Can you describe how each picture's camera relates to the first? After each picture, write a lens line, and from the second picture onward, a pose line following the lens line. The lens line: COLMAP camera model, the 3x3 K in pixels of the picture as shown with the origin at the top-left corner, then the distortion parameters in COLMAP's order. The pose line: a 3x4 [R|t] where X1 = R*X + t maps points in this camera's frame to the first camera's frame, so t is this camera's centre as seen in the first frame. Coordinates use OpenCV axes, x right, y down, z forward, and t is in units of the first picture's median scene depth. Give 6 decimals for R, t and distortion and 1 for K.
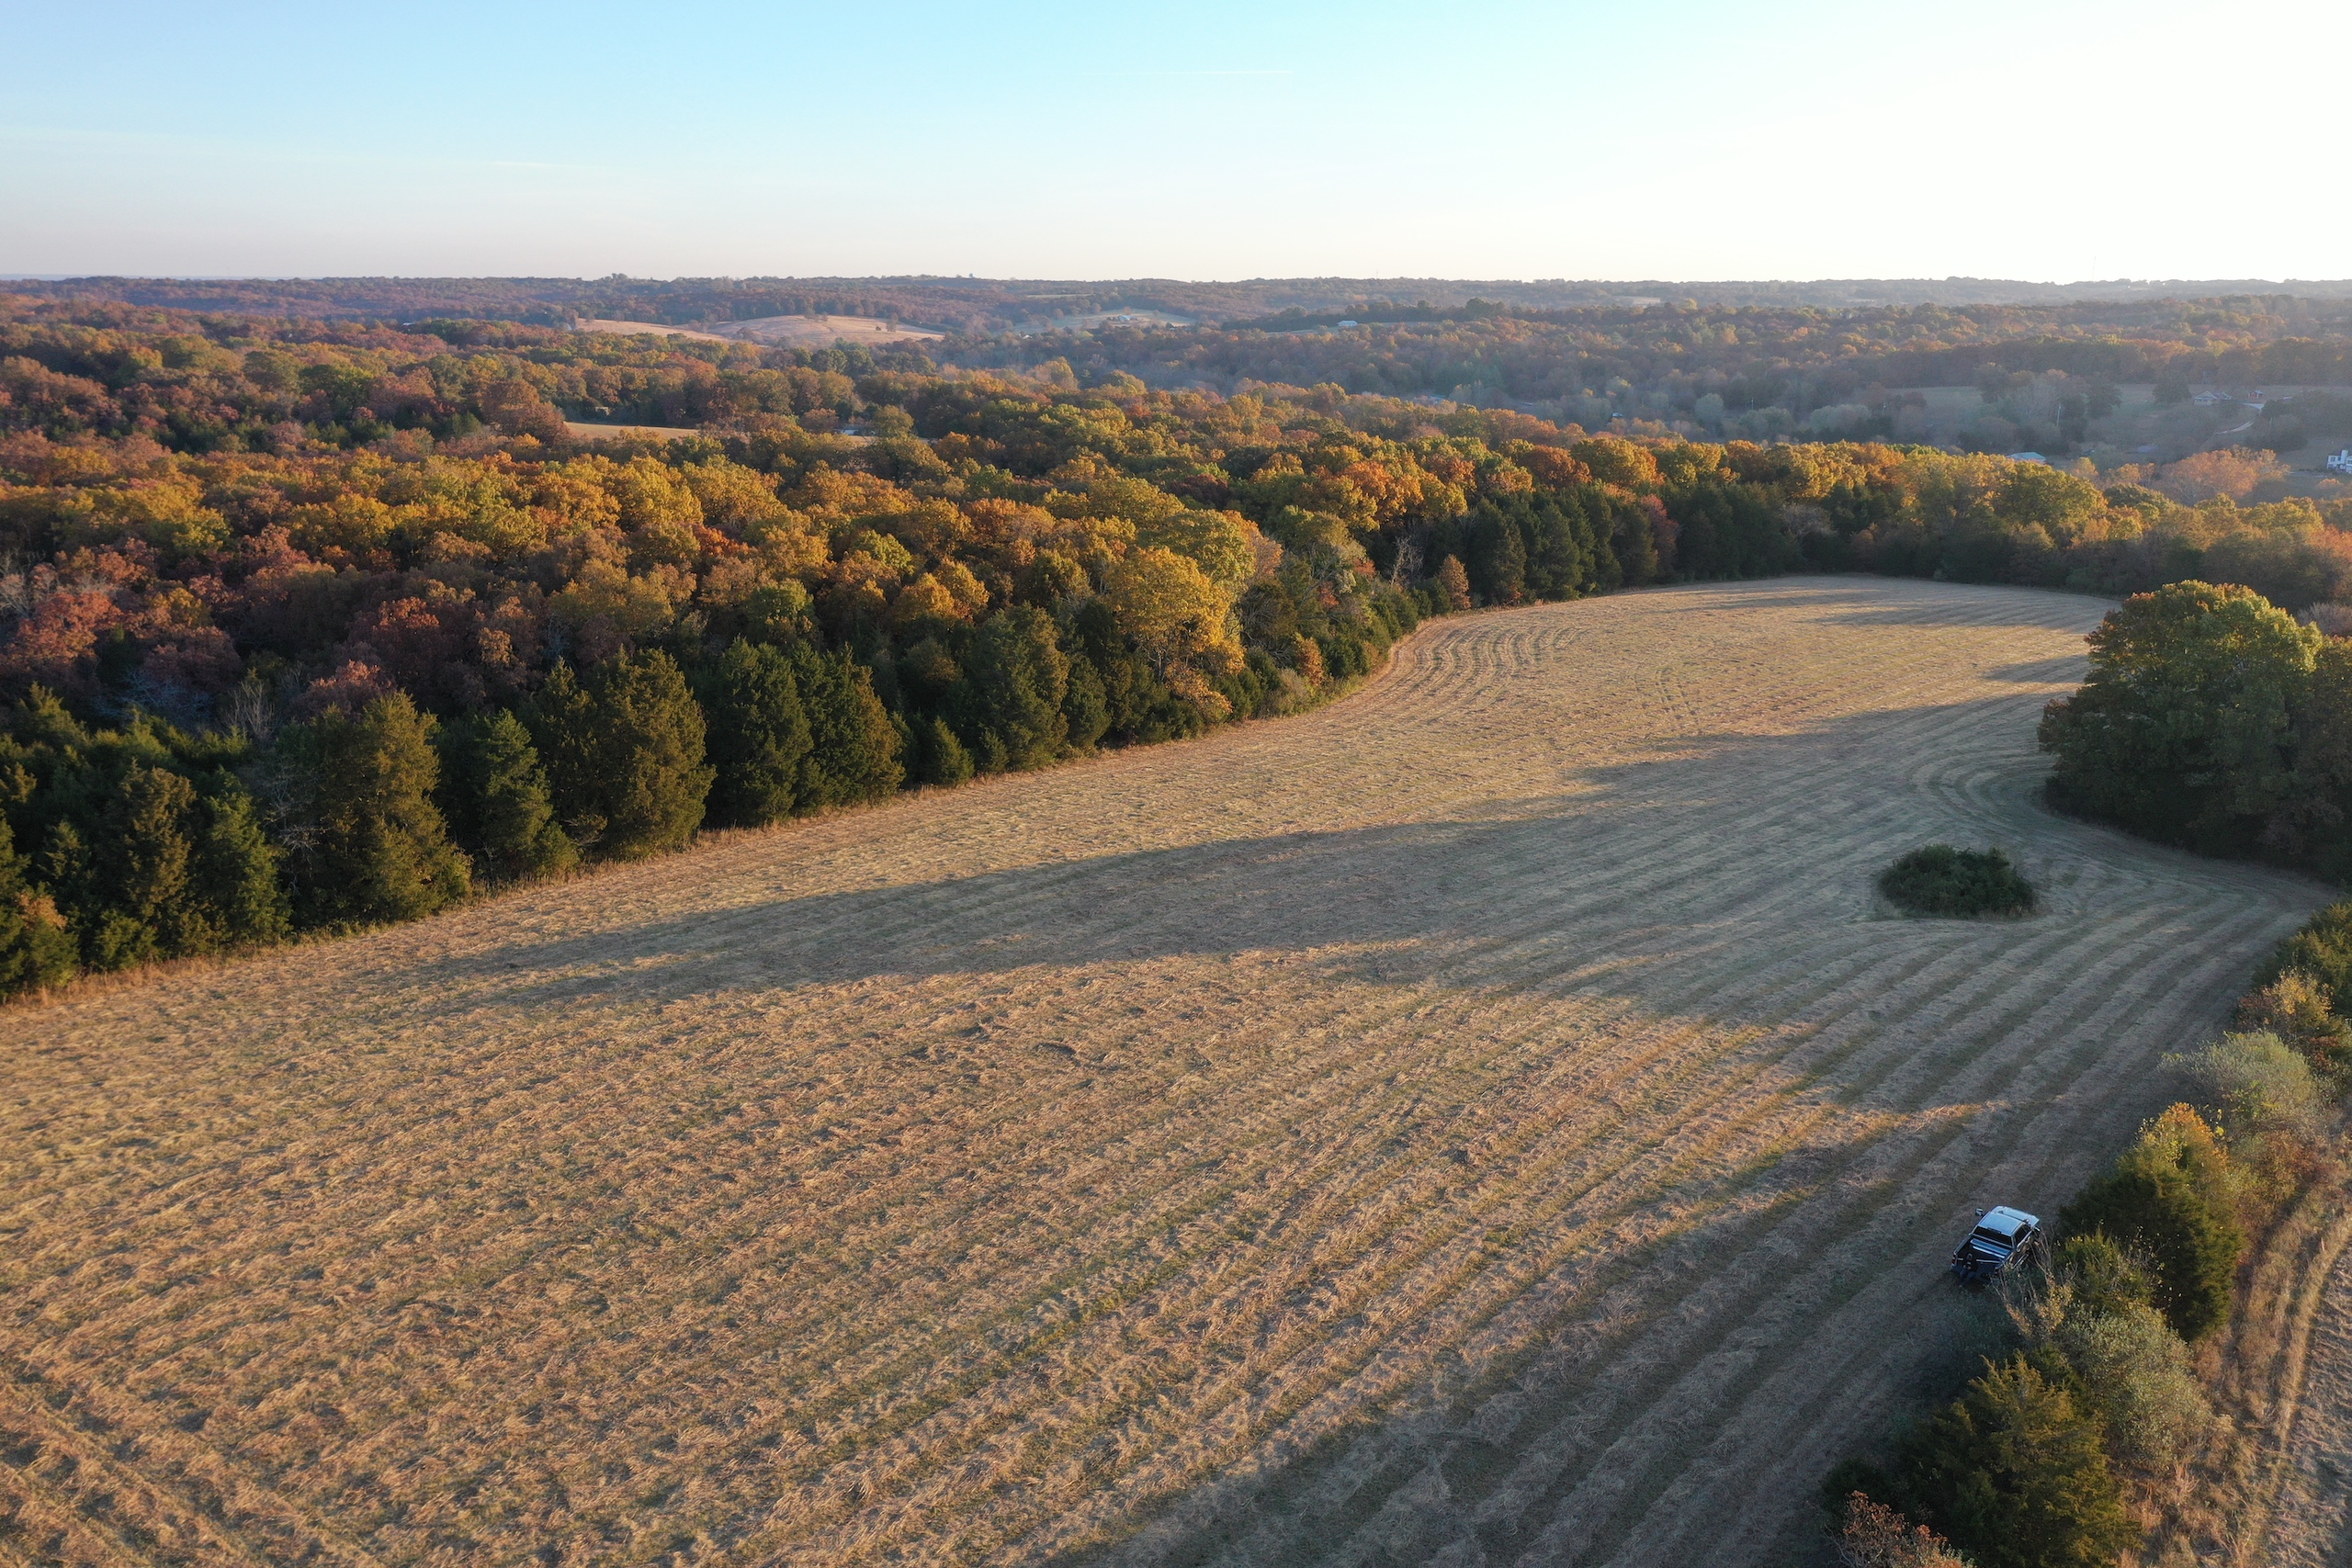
lens RADIAL K [[1862.4, 0, 1183.8], [0, 1862.4, 760.2], [0, 0, 1]] dist [0.009564, 0.002252]
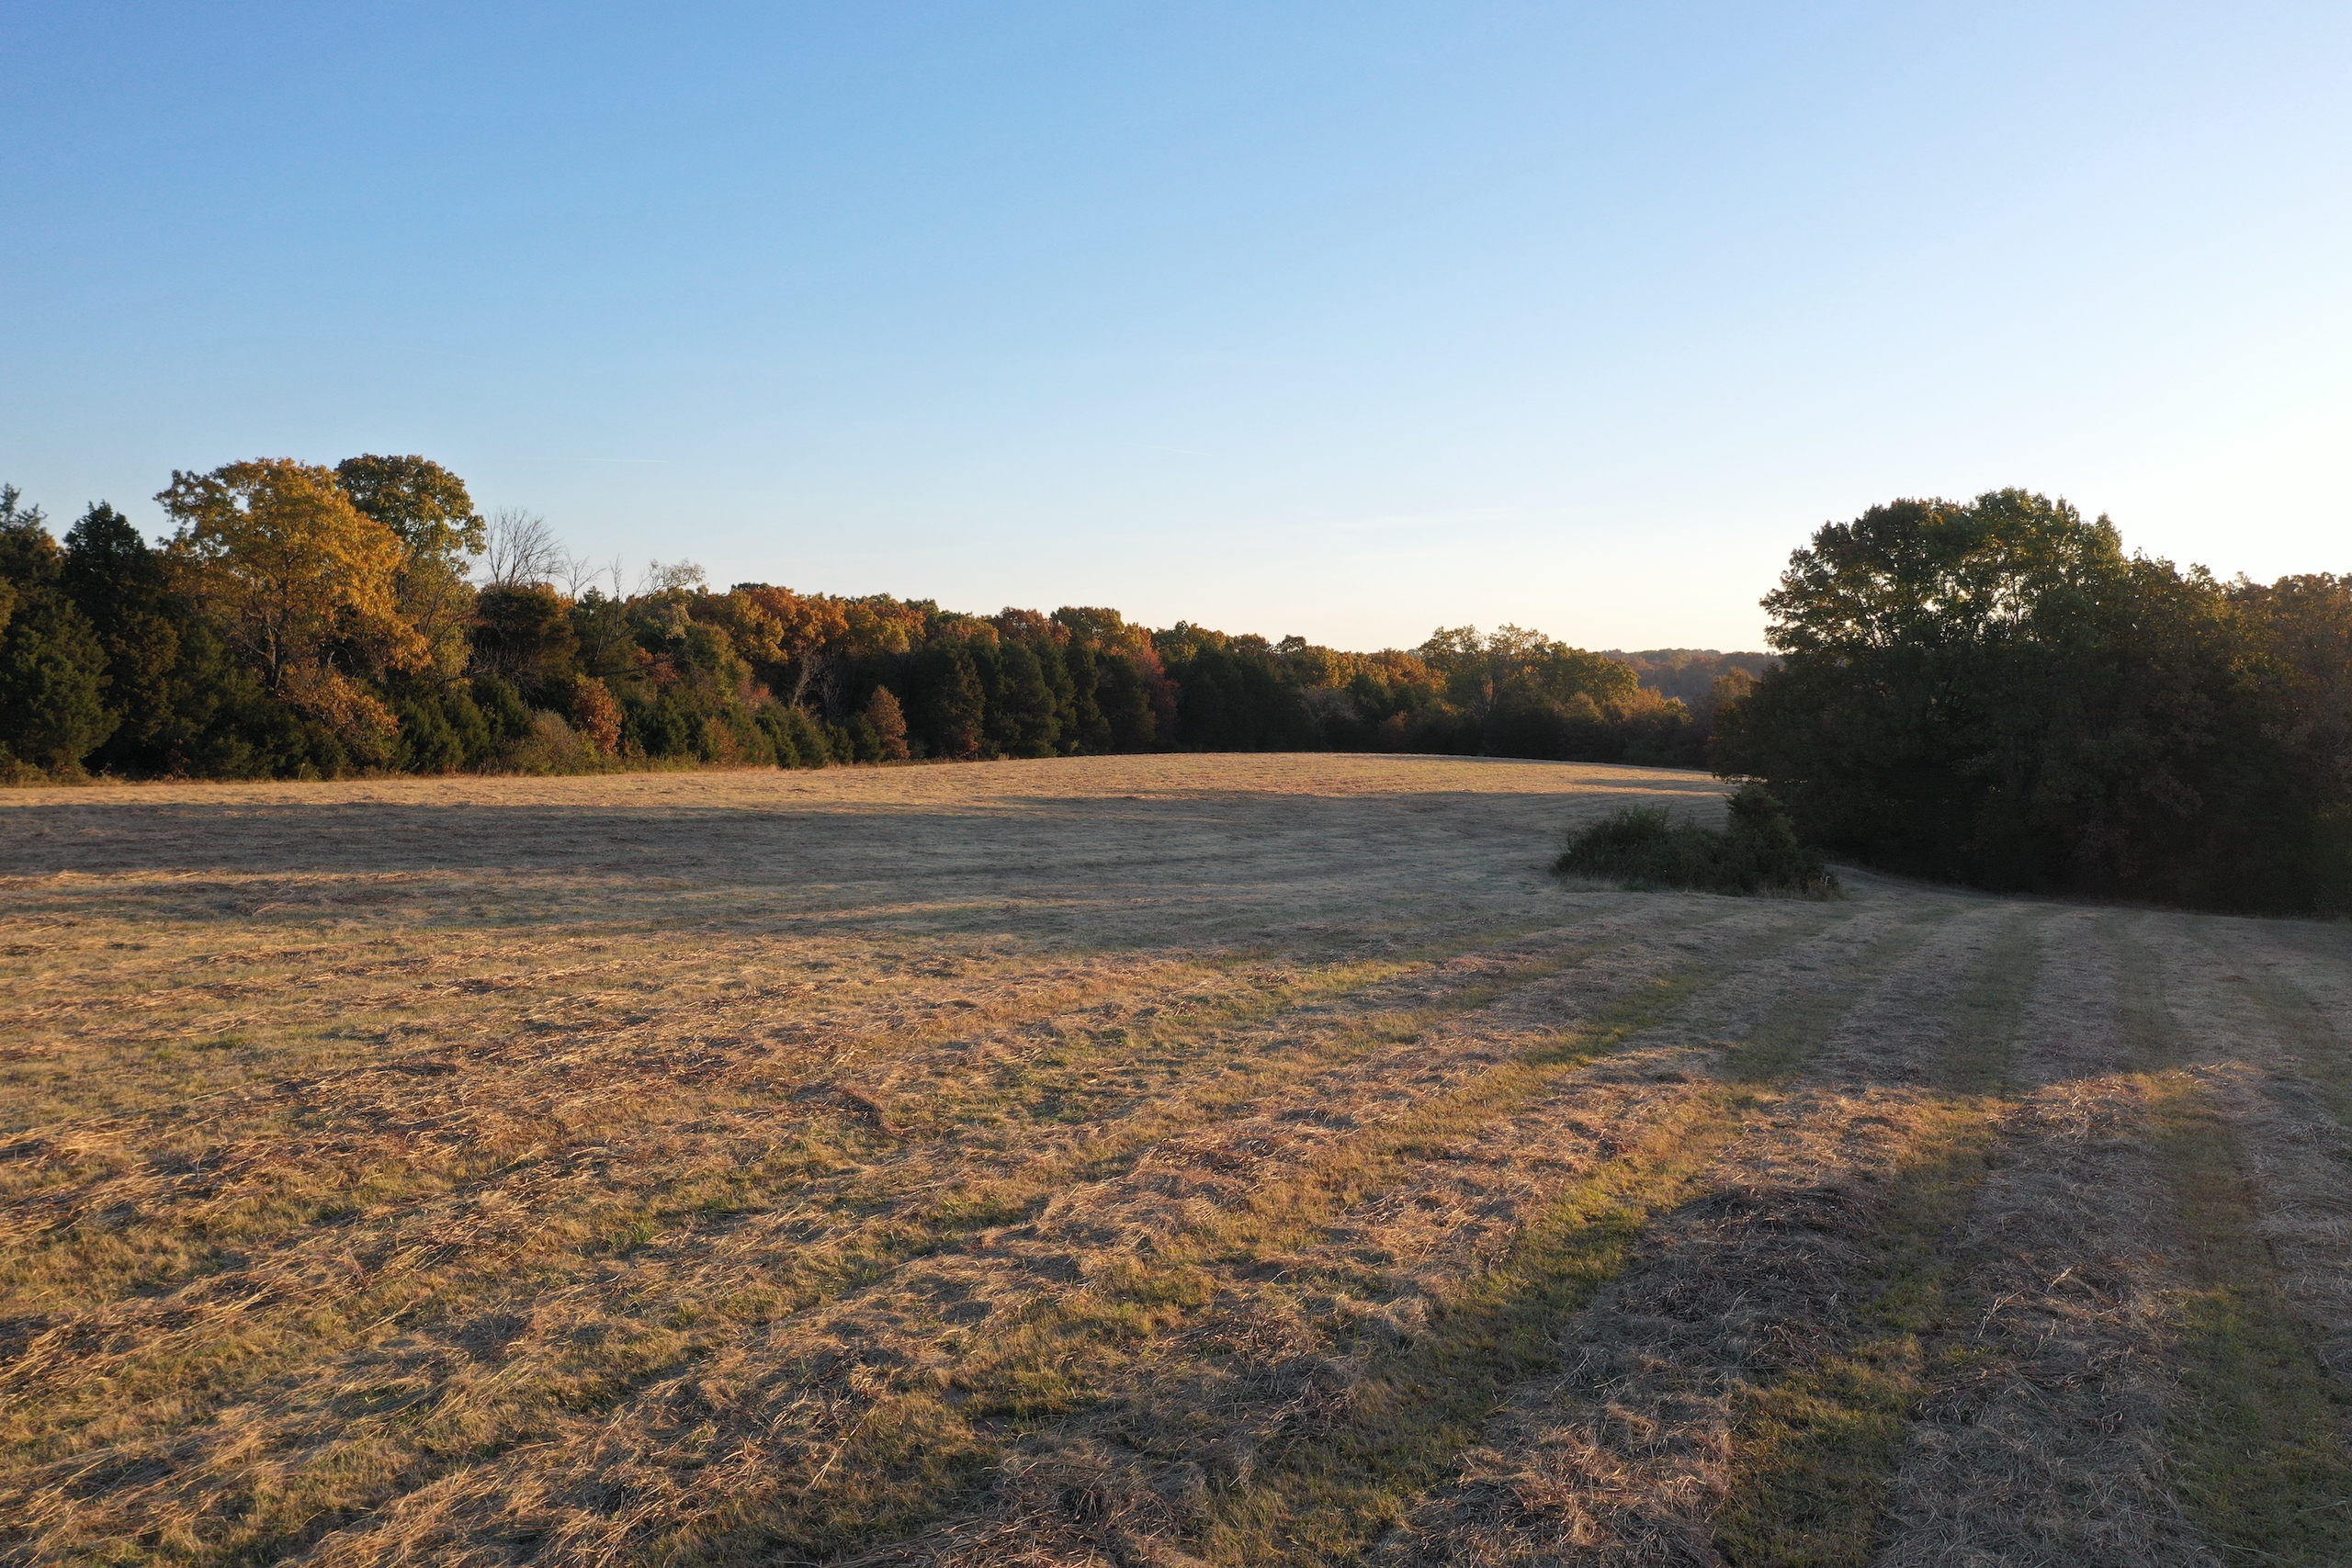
lens RADIAL K [[1862.4, 0, 1214.1], [0, 1862.4, 773.9], [0, 0, 1]] dist [0.009564, 0.002252]
pose [[0.964308, 0.002611, 0.264770, 0.111437], [0.047769, 0.981828, -0.183663, 0.098292], [-0.260438, 0.189755, 0.946660, 0.403682]]
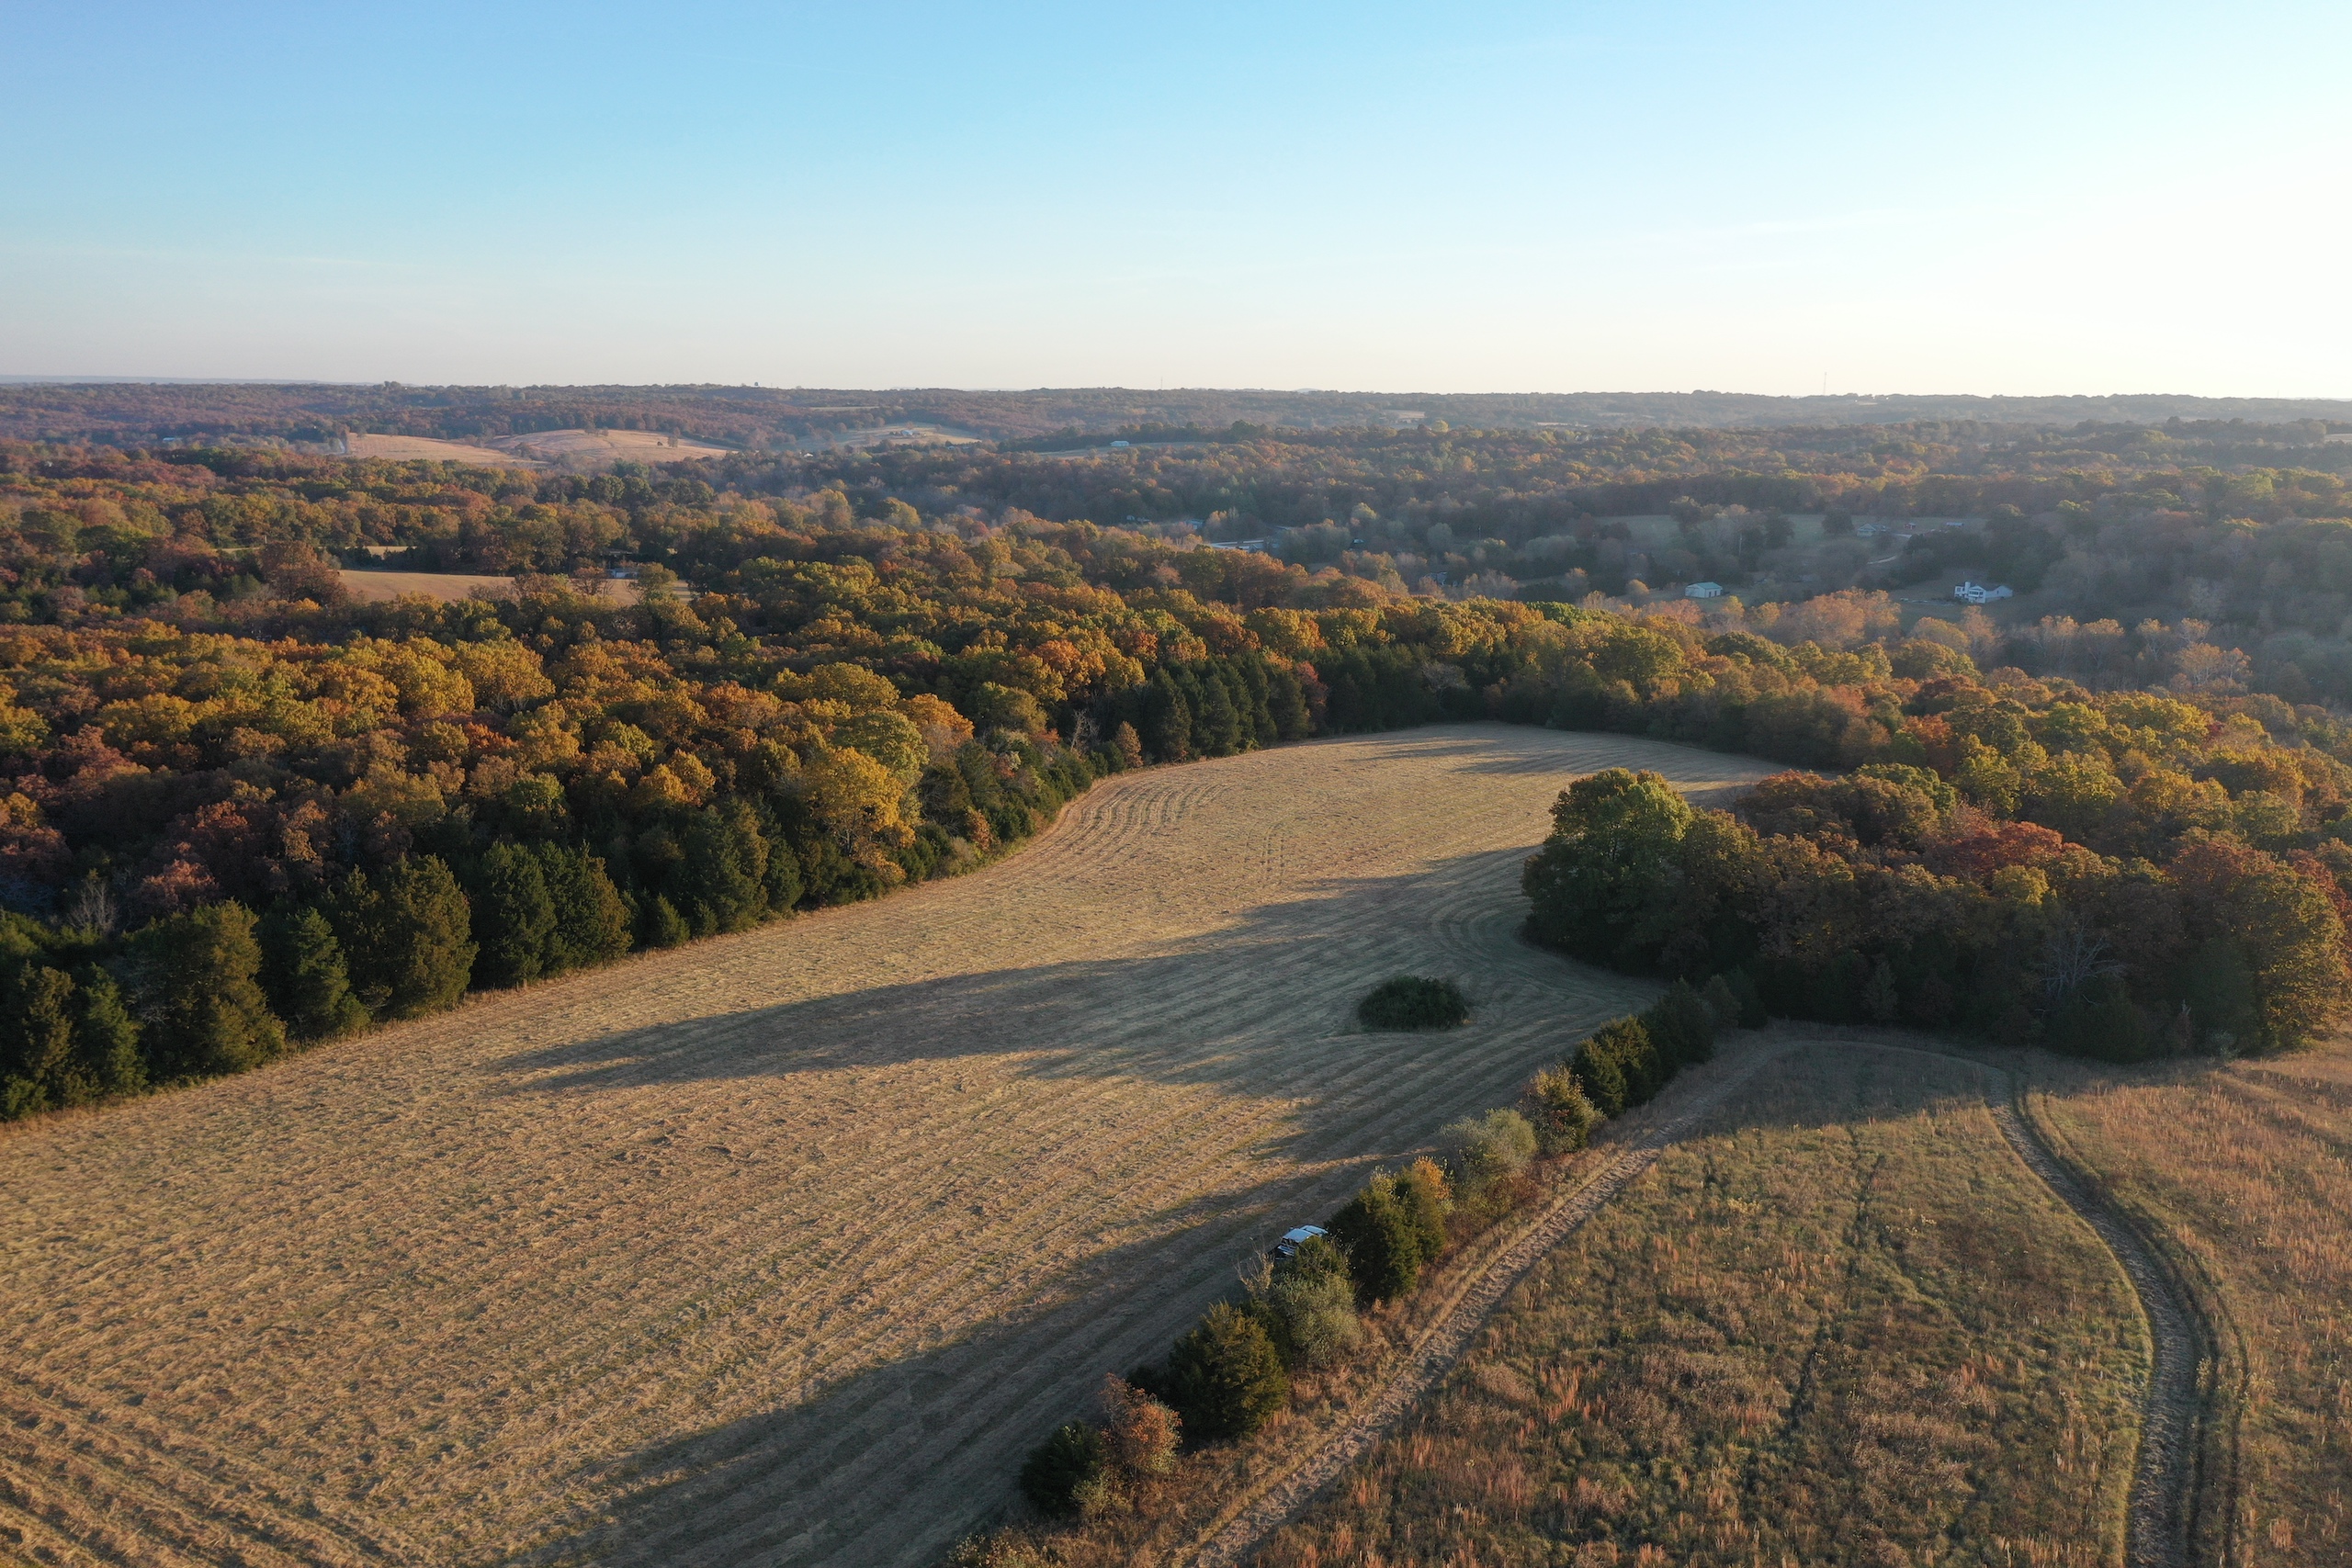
lens RADIAL K [[1862.4, 0, 1158.6], [0, 1862.4, 779.6], [0, 0, 1]] dist [0.009564, 0.002252]
pose [[0.995303, -0.019464, 0.094833, 0.076796], [0.023538, 0.998839, -0.042034, -0.034589], [-0.093905, 0.044069, 0.994605, -0.263706]]
